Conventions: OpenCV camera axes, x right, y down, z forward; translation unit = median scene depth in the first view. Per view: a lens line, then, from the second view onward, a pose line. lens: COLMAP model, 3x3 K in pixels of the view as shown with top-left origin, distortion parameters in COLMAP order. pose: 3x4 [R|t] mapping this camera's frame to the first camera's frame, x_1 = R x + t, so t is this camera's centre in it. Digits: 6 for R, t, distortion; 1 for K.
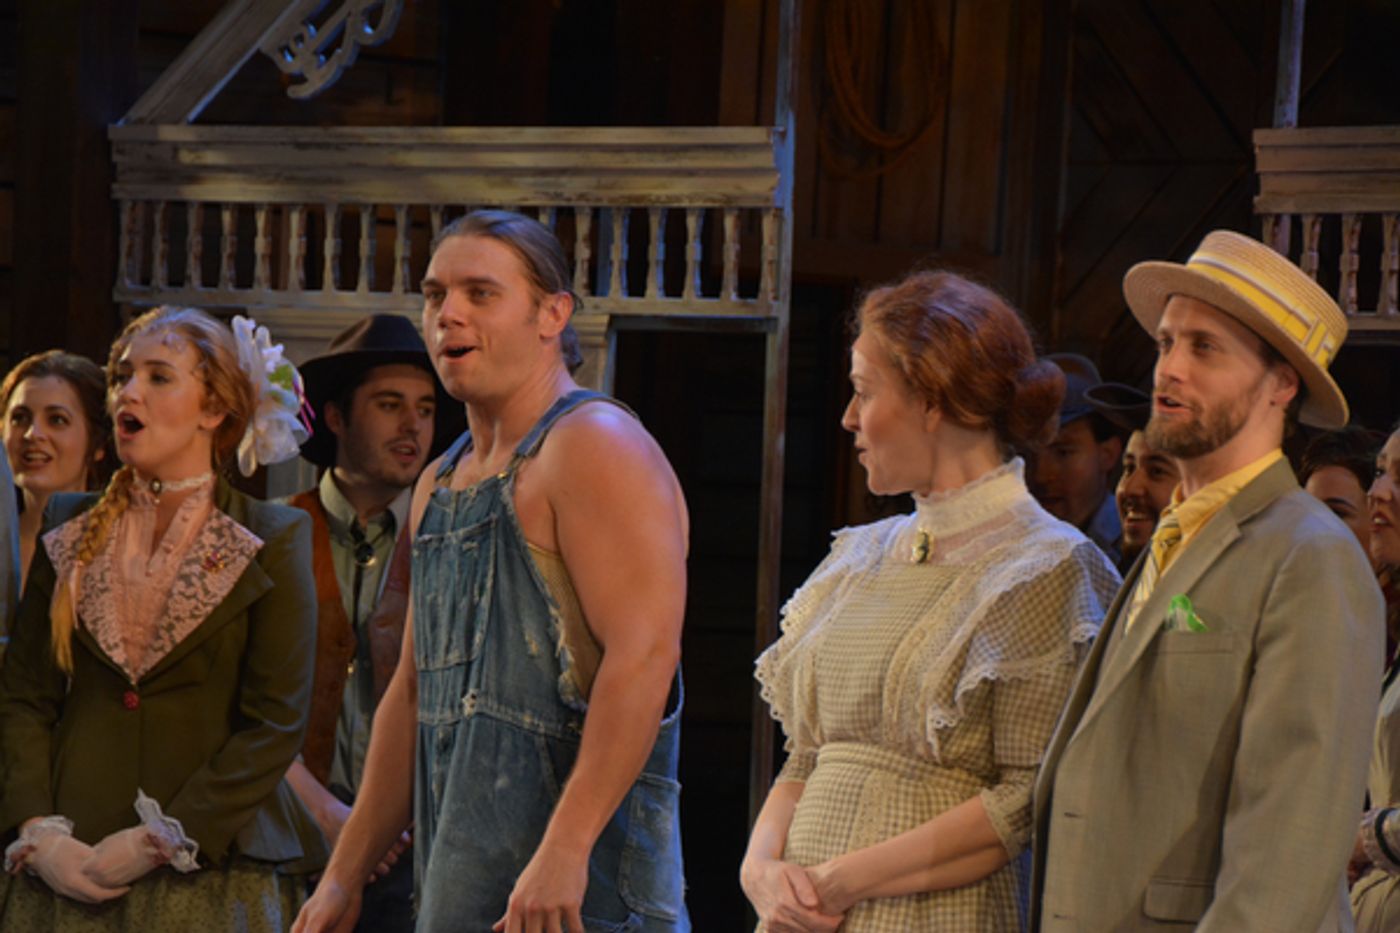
lens RADIAL K [[5199.0, 0, 728.8], [0, 5199.0, 467.3], [0, 0, 1]] dist [0.810809, 1.168636]
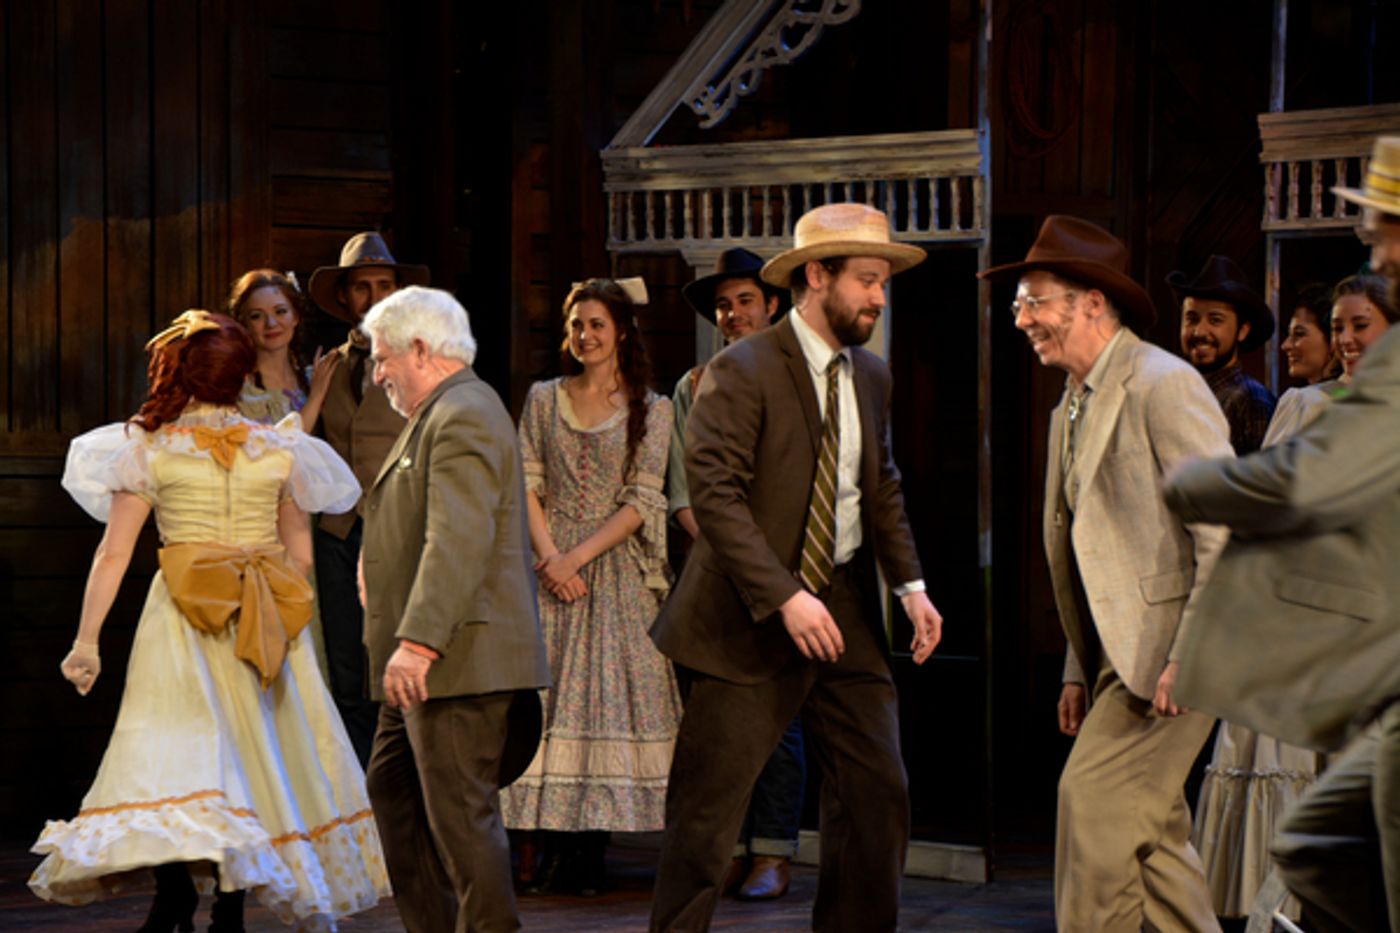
lens RADIAL K [[4302.4, 0, 698.0], [0, 4302.4, 528.3], [0, 0, 1]] dist [0.739946, 0.385165]
pose [[0.997179, -0.043516, -0.061163, -0.001592], [0.044639, 0.998856, 0.017119, 0.038646], [0.060348, -0.019801, 0.997981, -0.450789]]
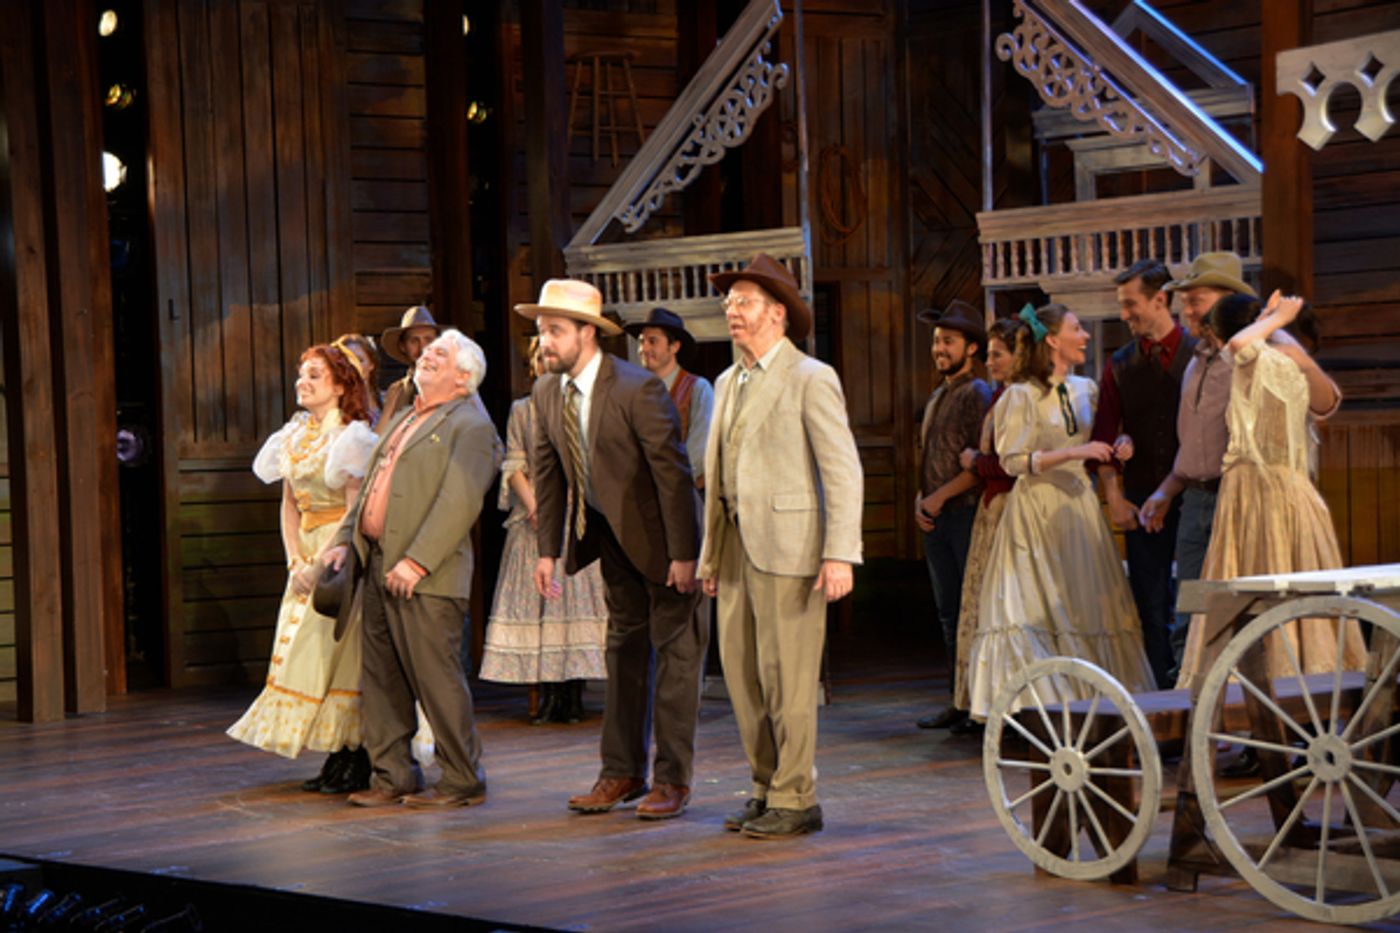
lens RADIAL K [[2979.9, 0, 672.4], [0, 2979.9, 508.8], [0, 0, 1]] dist [0.385950, 0.732093]
pose [[0.995323, -0.081056, -0.052565, 0.011465], [0.082236, 0.996398, 0.020678, 0.043970], [0.050699, -0.024904, 0.998403, -0.574298]]
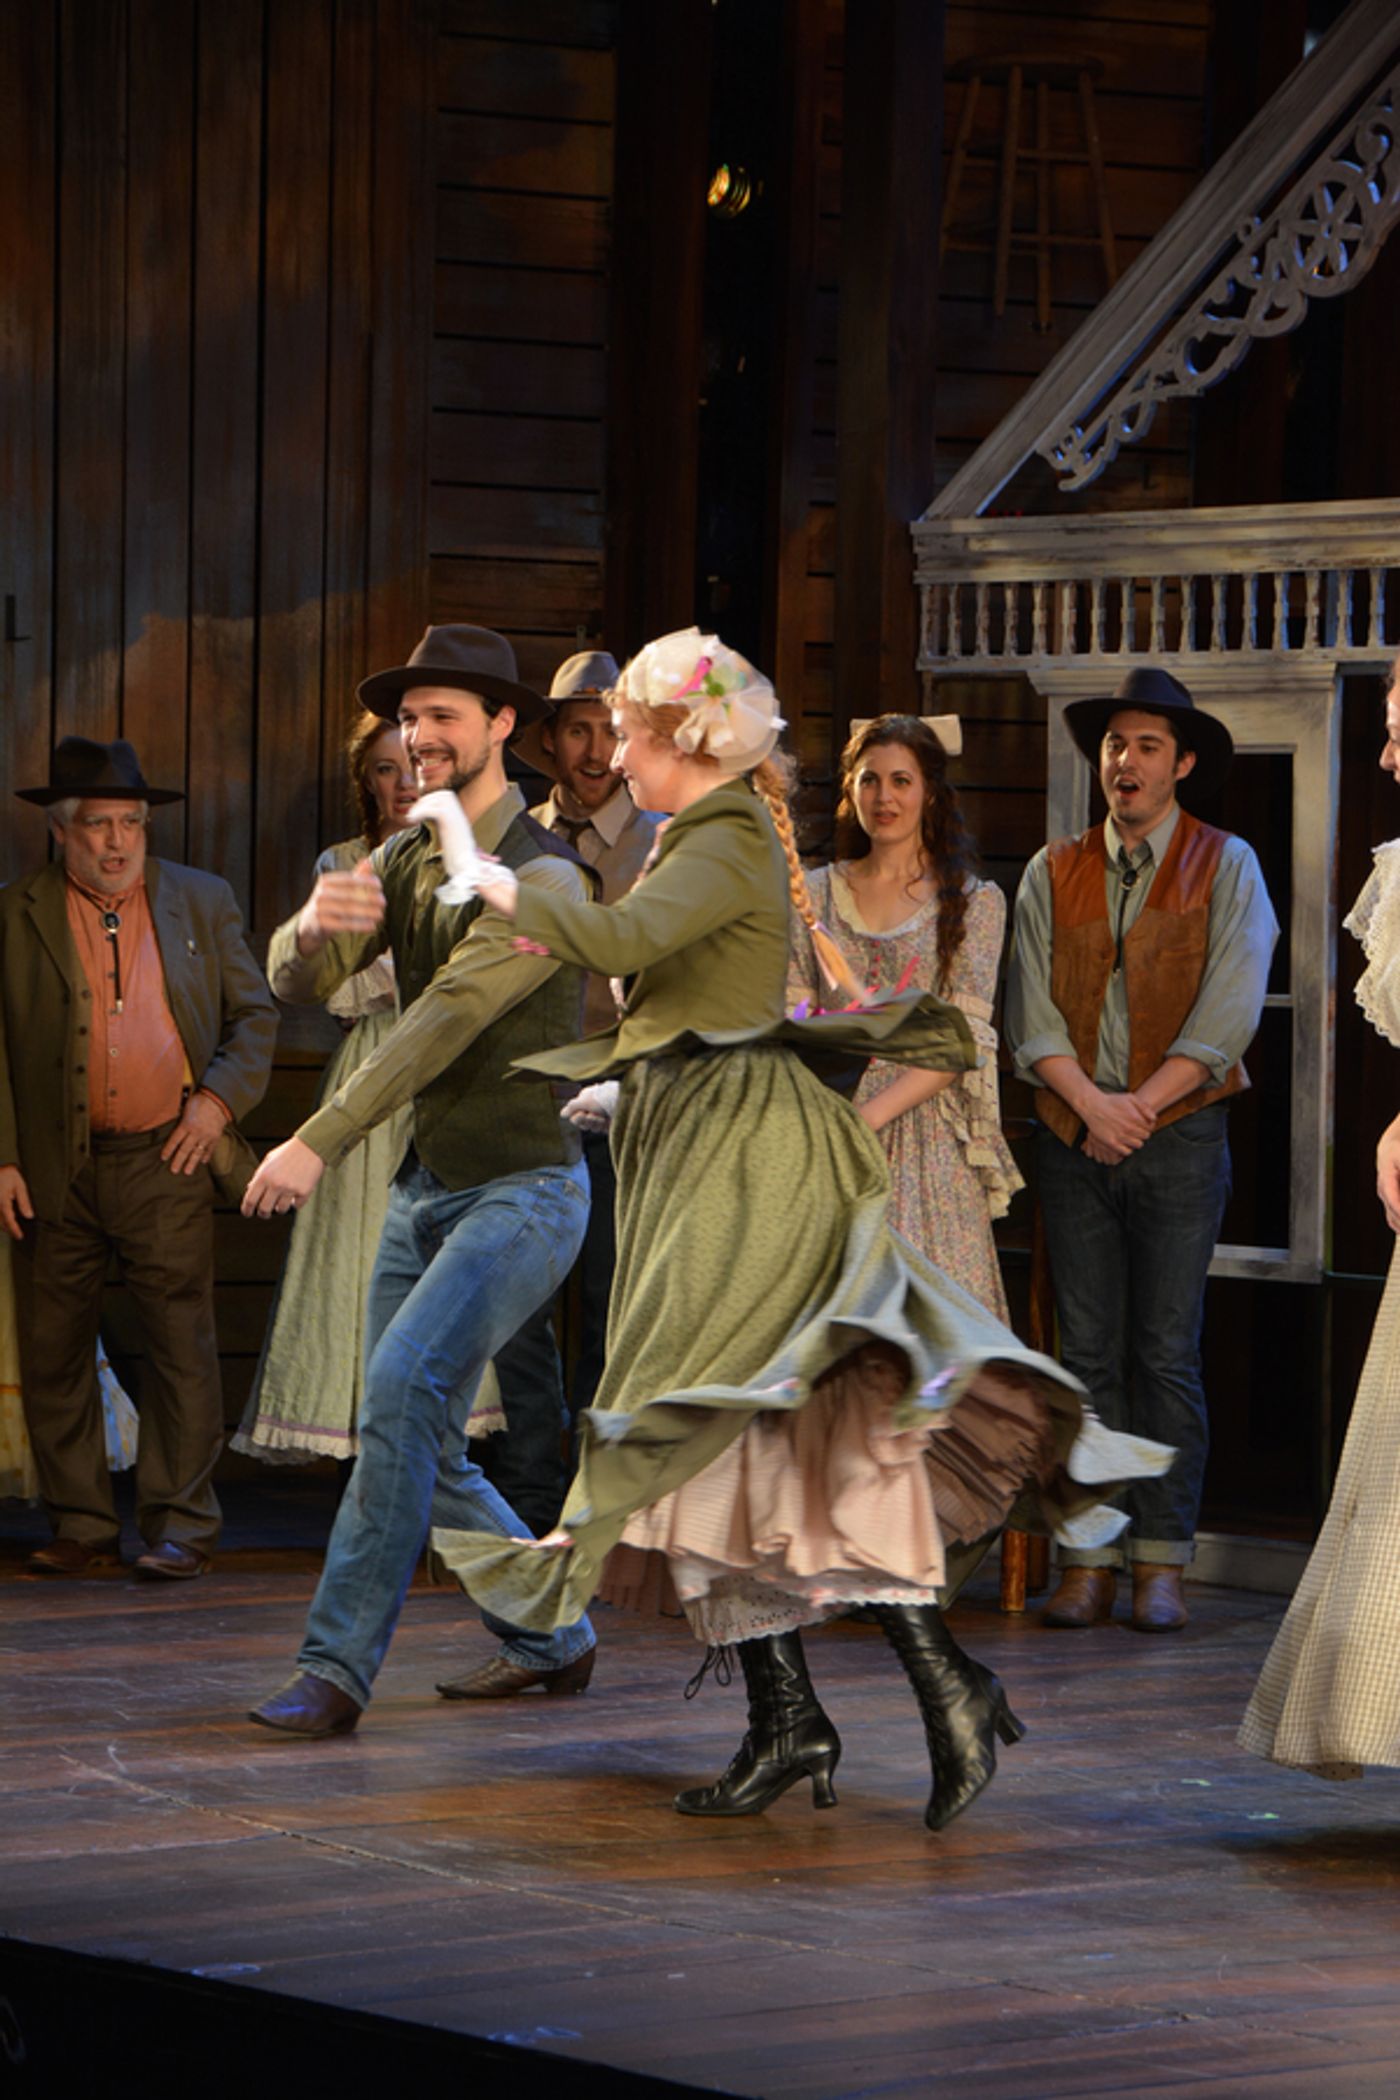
lens RADIAL K [[6798.0, 0, 692.0], [0, 6798.0, 1107.0], [0, 0, 1]] dist [0.866701, 1.591477]
pose [[0.992883, -0.025048, -0.116428, 0.010582], [0.026984, 0.999522, 0.015073, 0.043135], [0.115995, -0.018108, 0.993085, -0.551414]]
